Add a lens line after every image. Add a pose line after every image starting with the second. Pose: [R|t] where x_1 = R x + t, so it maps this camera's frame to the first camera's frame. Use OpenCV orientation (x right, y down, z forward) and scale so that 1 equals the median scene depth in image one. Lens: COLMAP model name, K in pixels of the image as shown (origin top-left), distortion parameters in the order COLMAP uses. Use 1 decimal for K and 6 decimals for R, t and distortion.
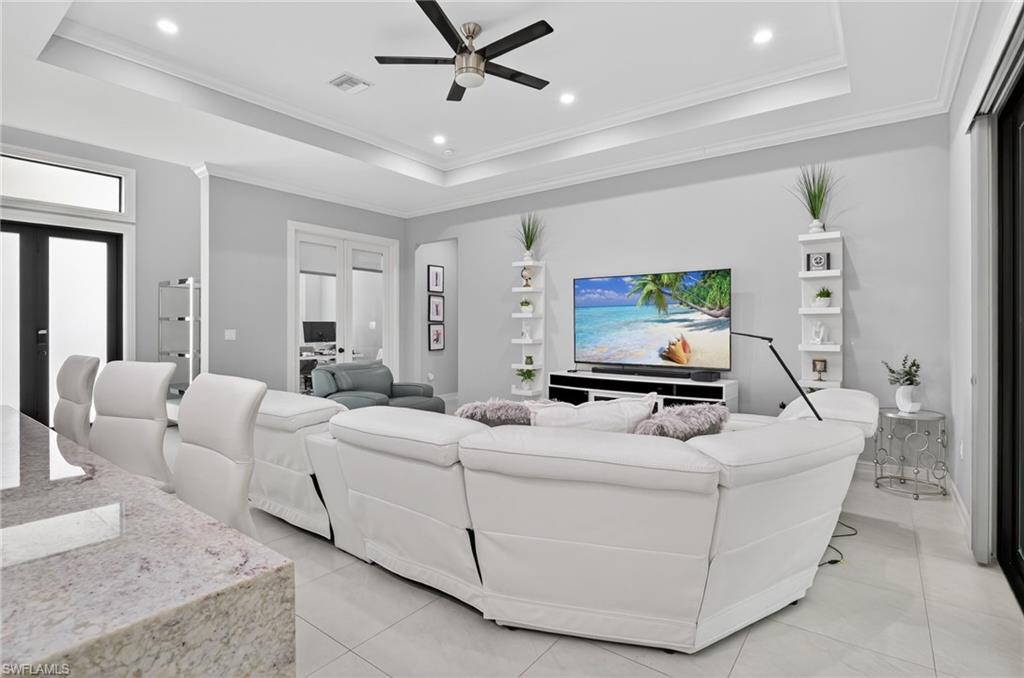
lens RADIAL K [[486.8, 0, 510.0], [0, 486.8, 329.0], [0, 0, 1]] dist [0.041320, -0.038878]
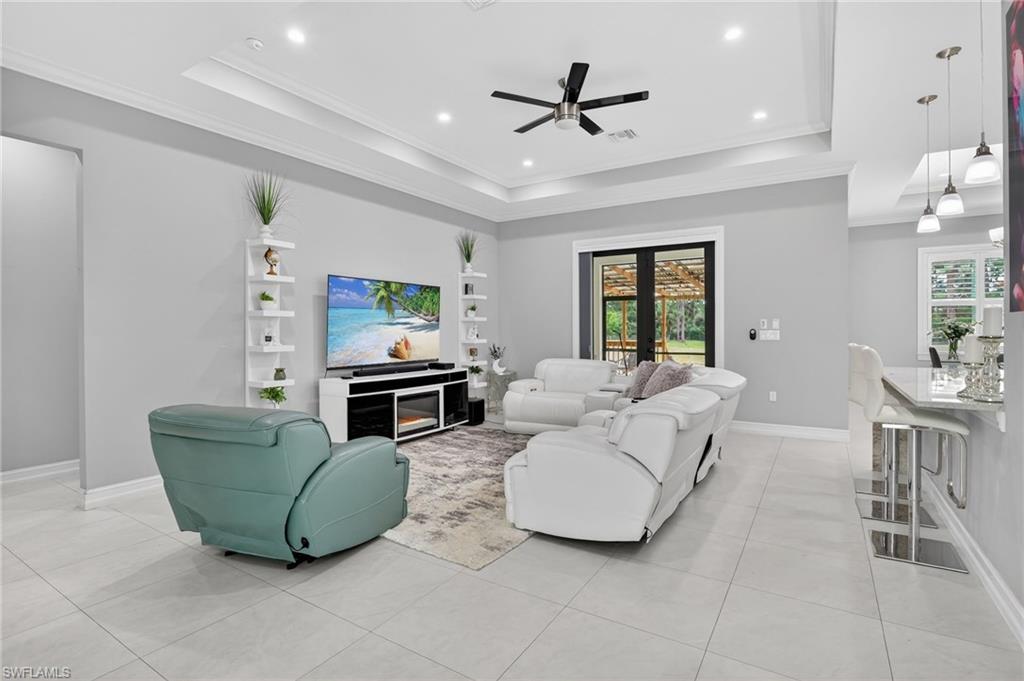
lens RADIAL K [[495.8, 0, 510.7], [0, 495.8, 335.4], [0, 0, 1]] dist [-0.001382, -0.007798]
pose [[-0.074941, -0.013934, 0.997091, -0.866216], [0.006874, 0.999871, 0.014490, -0.003971], [-0.997164, 0.007940, -0.074836, 0.806602]]
